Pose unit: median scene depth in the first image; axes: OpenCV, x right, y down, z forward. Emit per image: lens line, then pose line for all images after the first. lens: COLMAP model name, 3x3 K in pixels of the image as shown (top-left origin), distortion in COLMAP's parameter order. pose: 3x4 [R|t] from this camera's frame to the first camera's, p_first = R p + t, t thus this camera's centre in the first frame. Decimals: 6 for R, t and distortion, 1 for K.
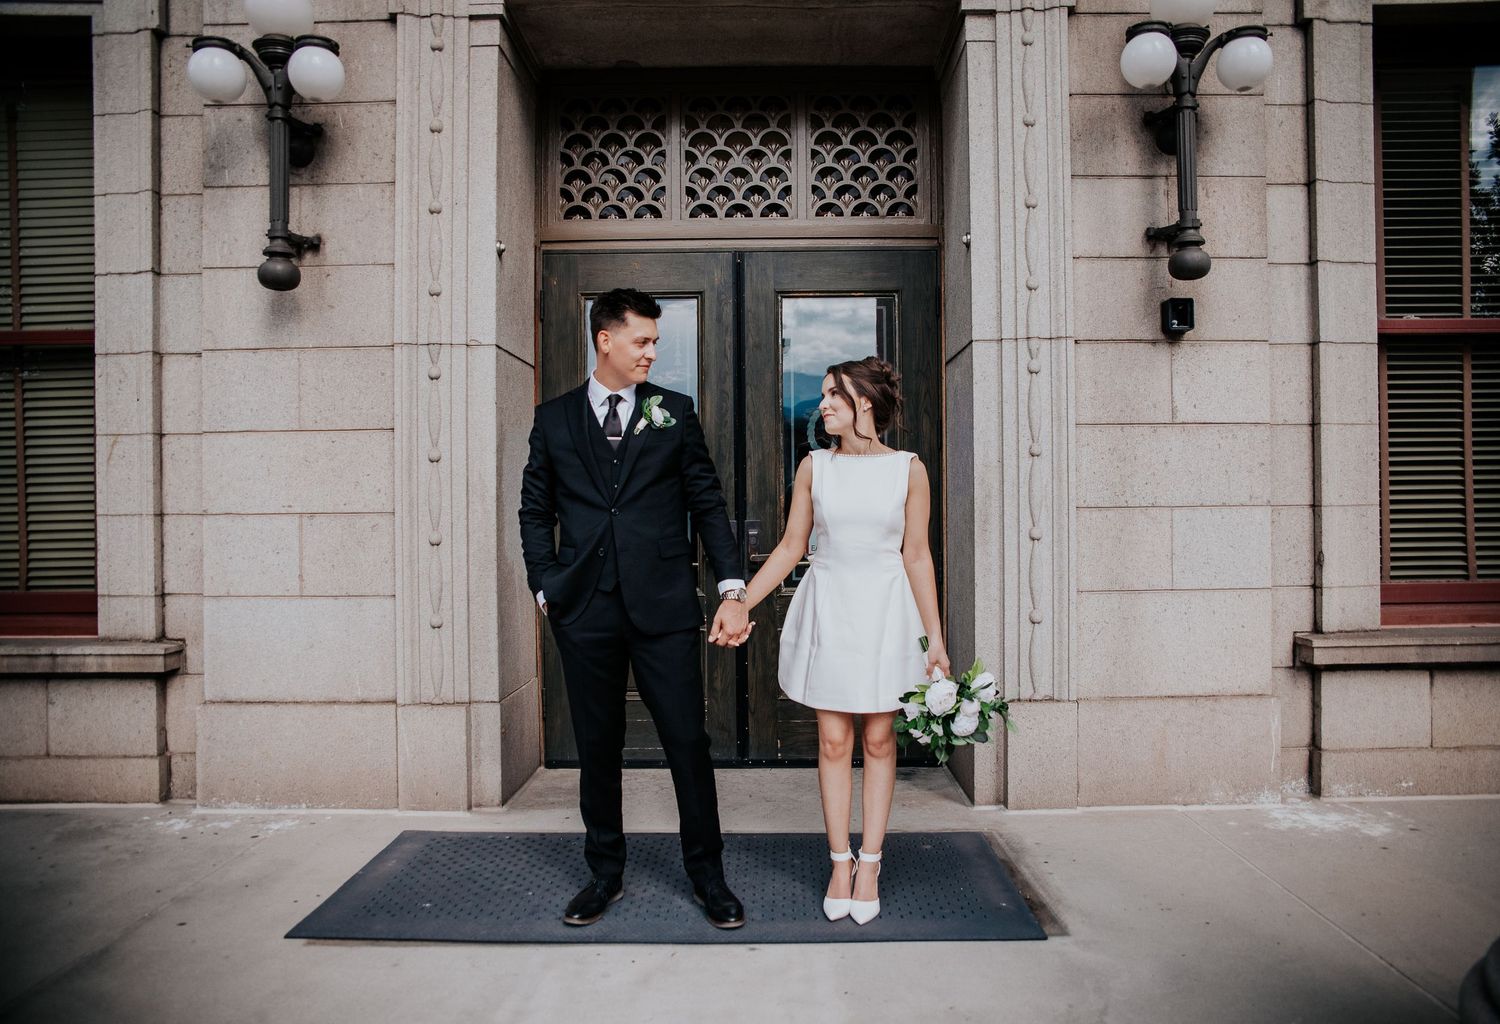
lens RADIAL K [[1063.5, 0, 777.4], [0, 1063.5, 510.1], [0, 0, 1]] dist [-0.081442, 0.050684]
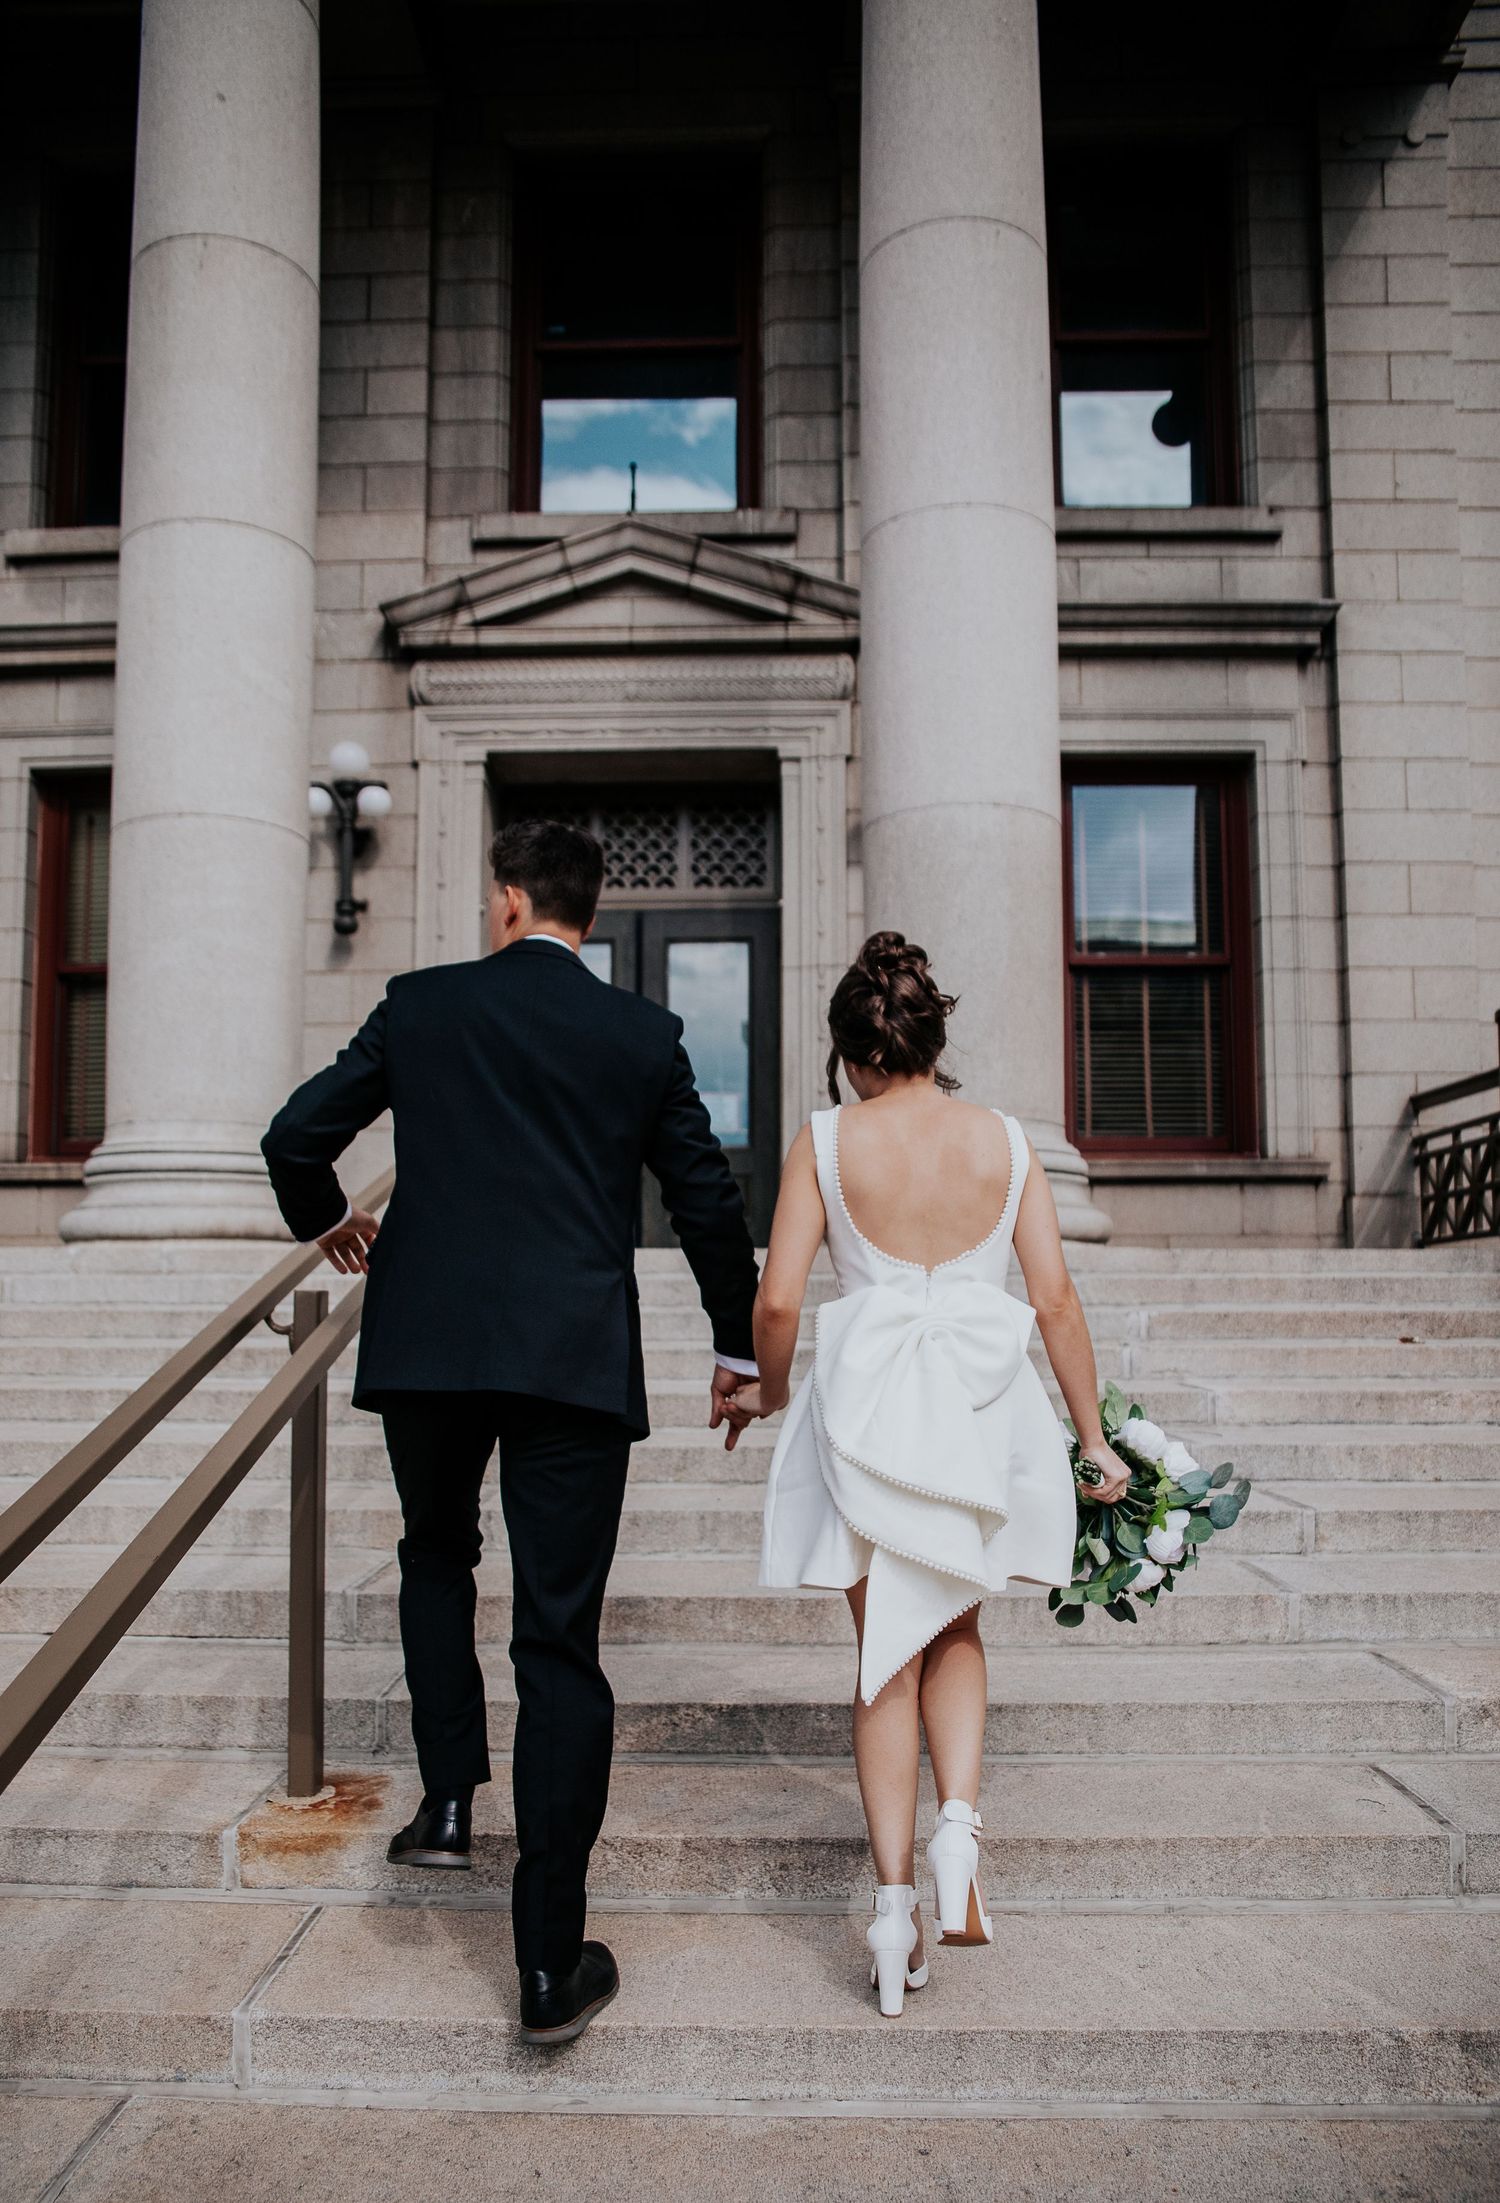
lens RADIAL K [[1562.0, 0, 701.1], [0, 1562.0, 1216.3], [0, 0, 1]] dist [-0.081442, 0.050684]
pose [[0.999414, 0.006092, -0.033673, 0.144090], [-0.007689, 0.998842, -0.047498, 0.318167], [0.033345, 0.047730, 0.998304, -1.288613]]
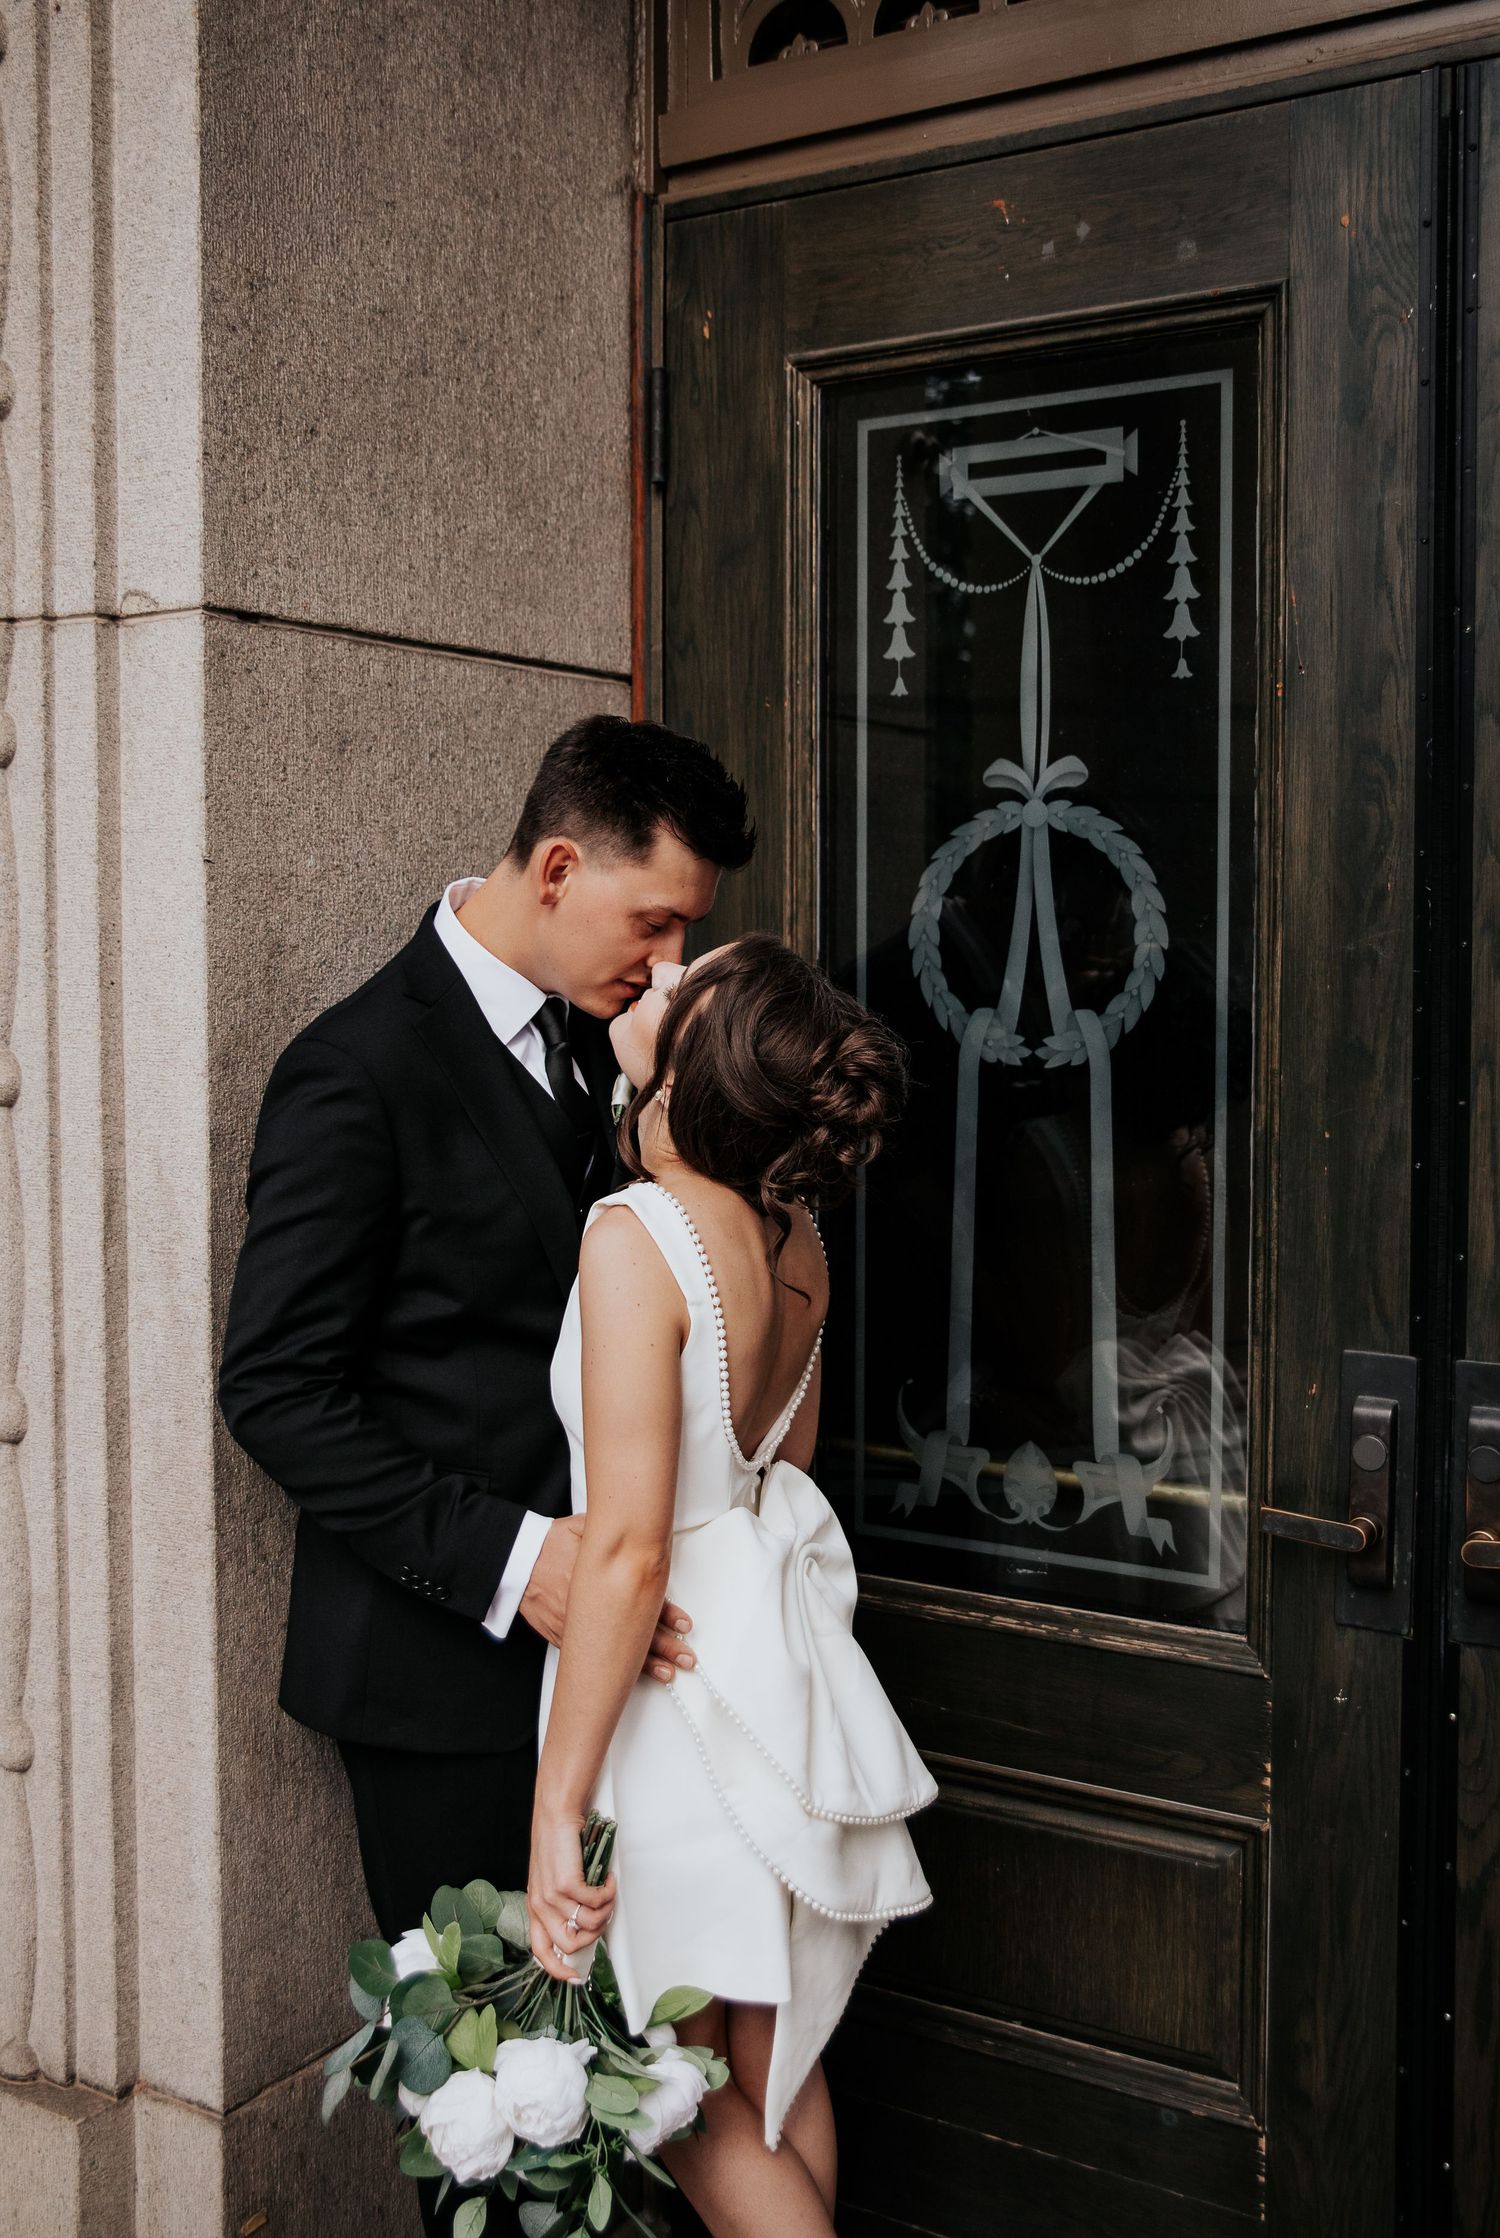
lens RADIAL K [[2194.5, 0, 761.0], [0, 2194.5, 1030.4], [0, 0, 1]] dist [-0.013378, 0.000000]
pose [[0.853697, 0.032880, -0.519731, 0.088310], [-0.006799, 0.998624, 0.052008, -0.090079], [0.520726, -0.040865, 0.852745, 0.652162]]
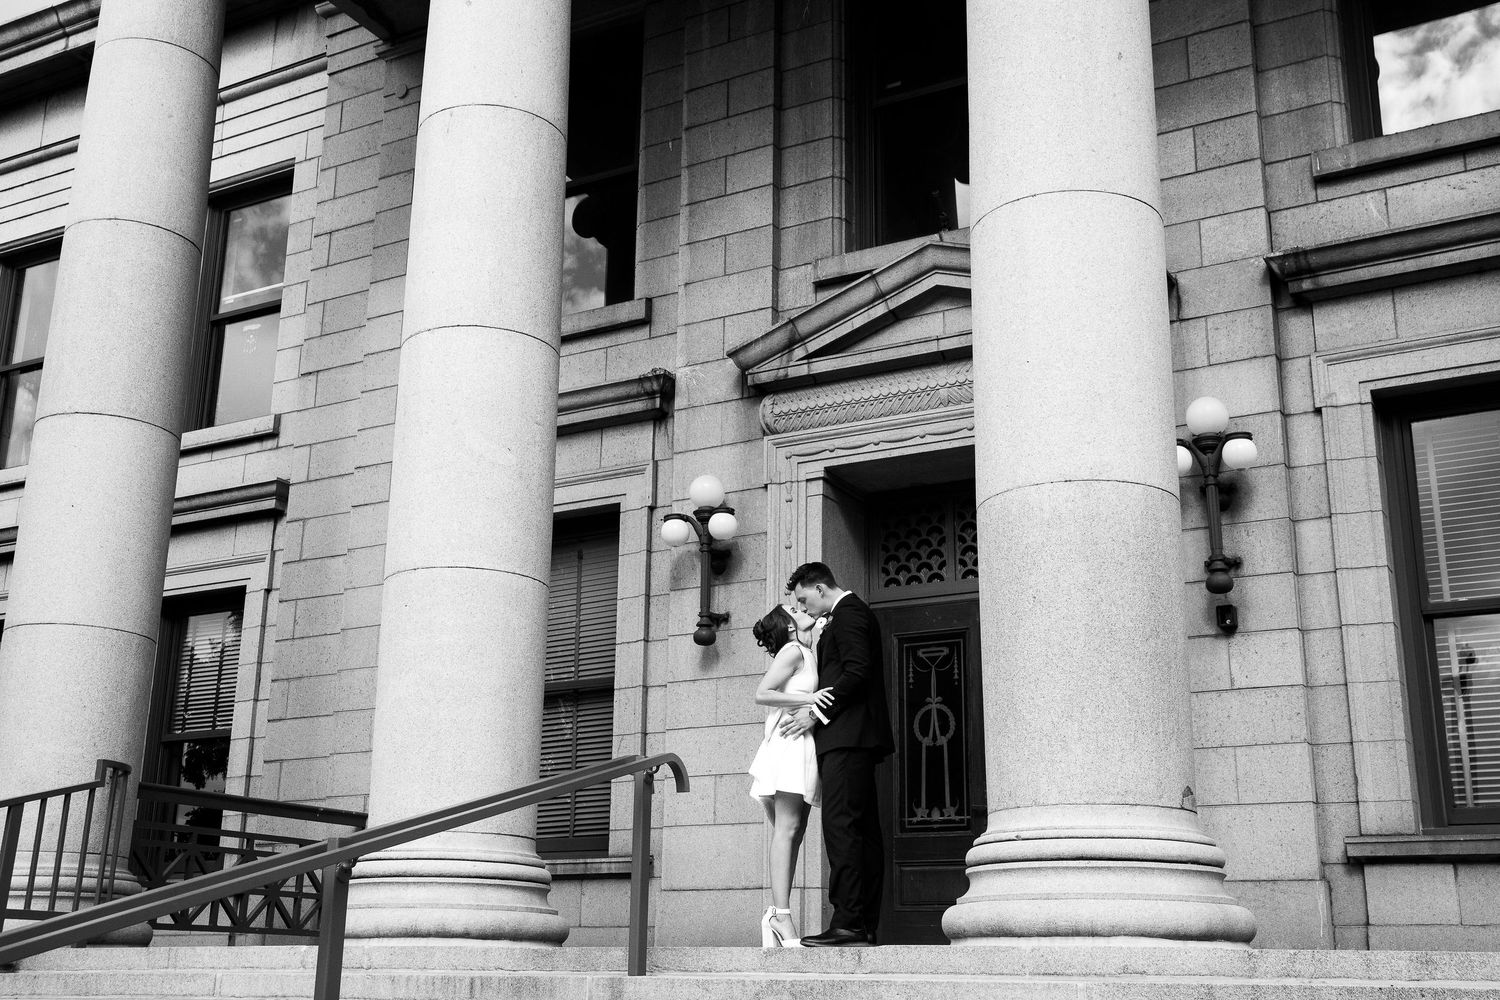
lens RADIAL K [[1610.4, 0, 759.9], [0, 1610.4, 506.7], [0, 0, 1]] dist [0.023567, 0.000000]
pose [[0.878232, -0.116830, -0.463746, 0.861740], [-0.017439, 0.961233, -0.275186, 0.300044], [0.477917, 0.249764, 0.842148, -1.260132]]
